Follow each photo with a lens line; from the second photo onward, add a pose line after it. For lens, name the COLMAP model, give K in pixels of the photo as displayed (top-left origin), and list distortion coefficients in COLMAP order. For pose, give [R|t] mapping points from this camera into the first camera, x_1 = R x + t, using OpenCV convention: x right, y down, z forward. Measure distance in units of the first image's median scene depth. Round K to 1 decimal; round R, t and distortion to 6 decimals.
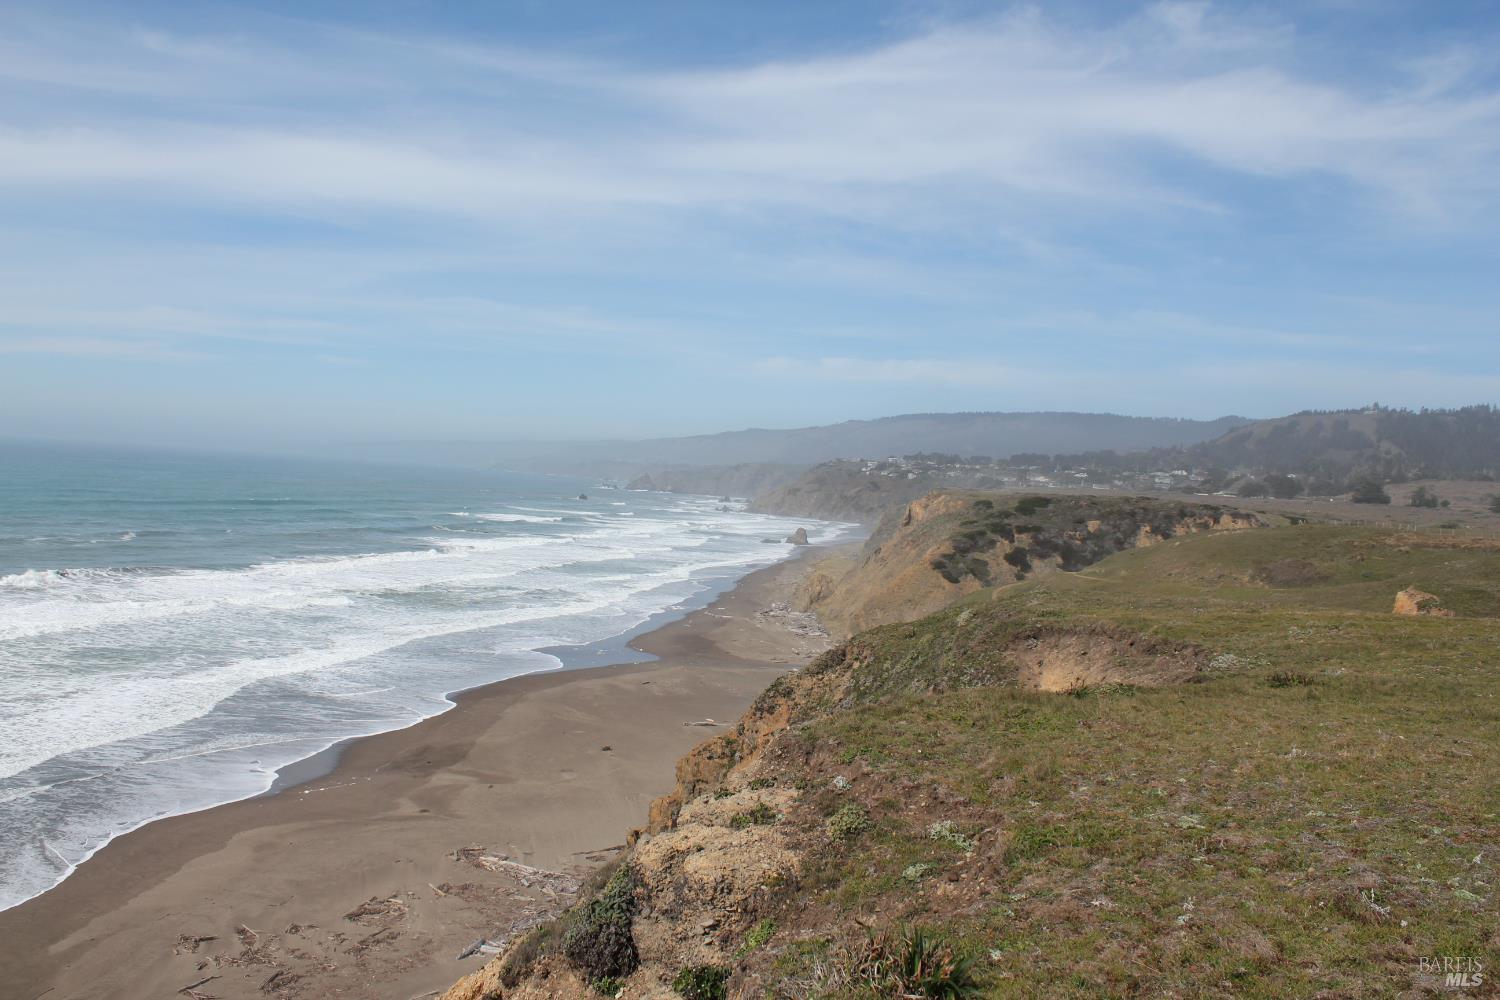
lens RADIAL K [[1284.6, 0, 744.6], [0, 1284.6, 494.4], [0, 0, 1]] dist [-0.167581, 0.125044]
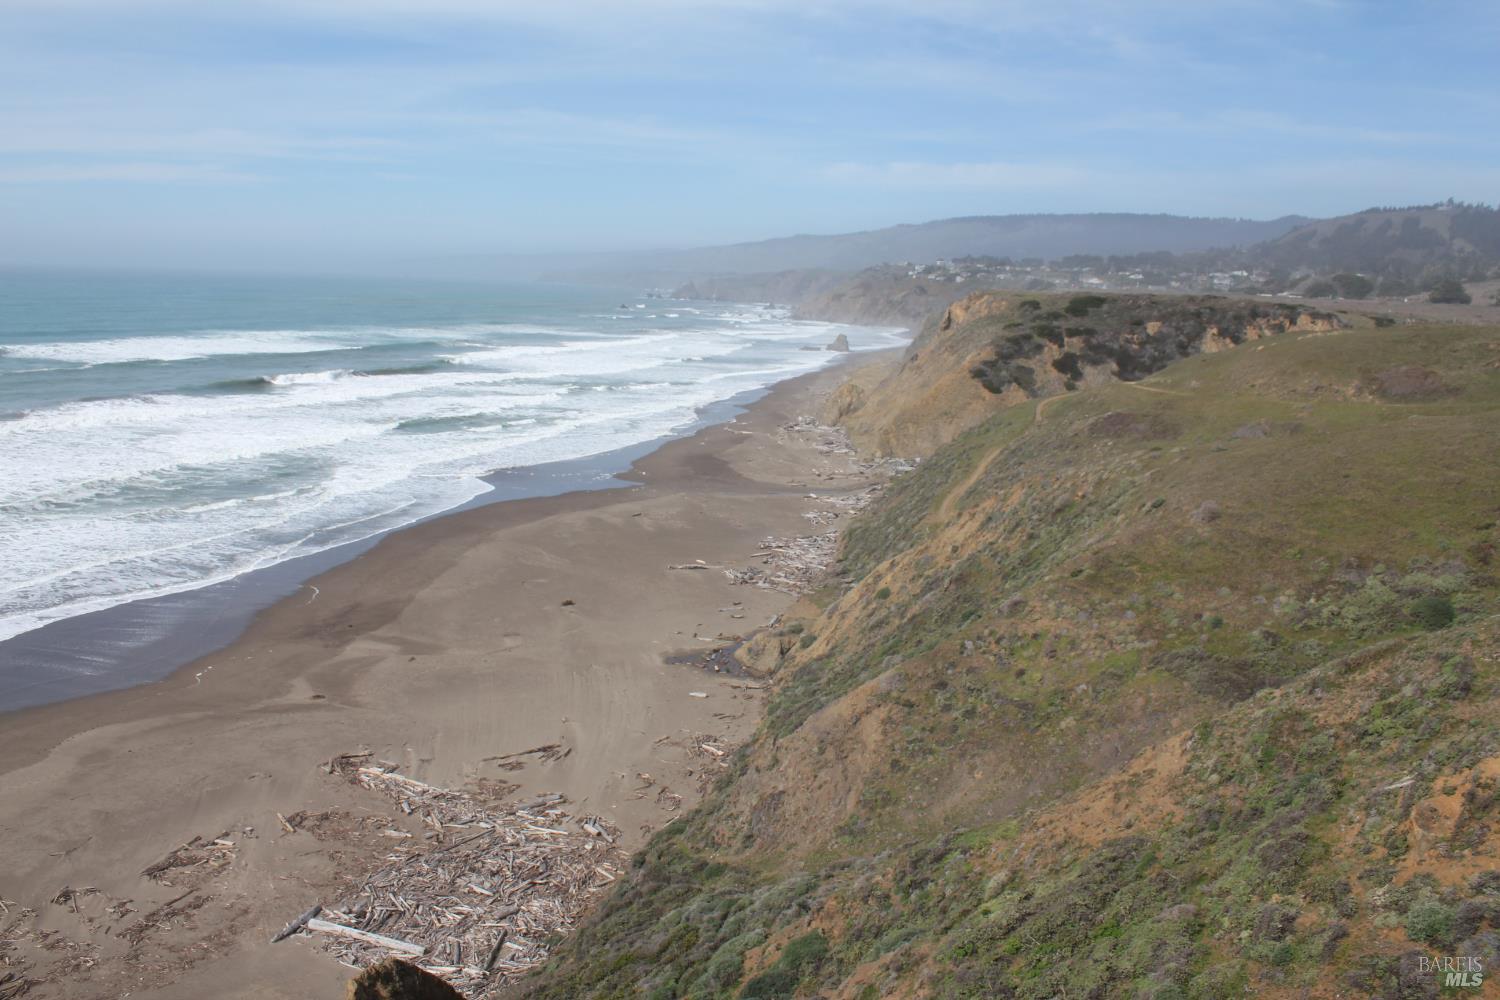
lens RADIAL K [[1284.6, 0, 751.5], [0, 1284.6, 489.9], [0, 0, 1]] dist [-0.167581, 0.125044]
pose [[0.999273, -0.014126, -0.035403, 0.023426], [0.019113, 0.989285, 0.144741, 0.003834], [0.032979, -0.145313, 0.988836, 0.100916]]
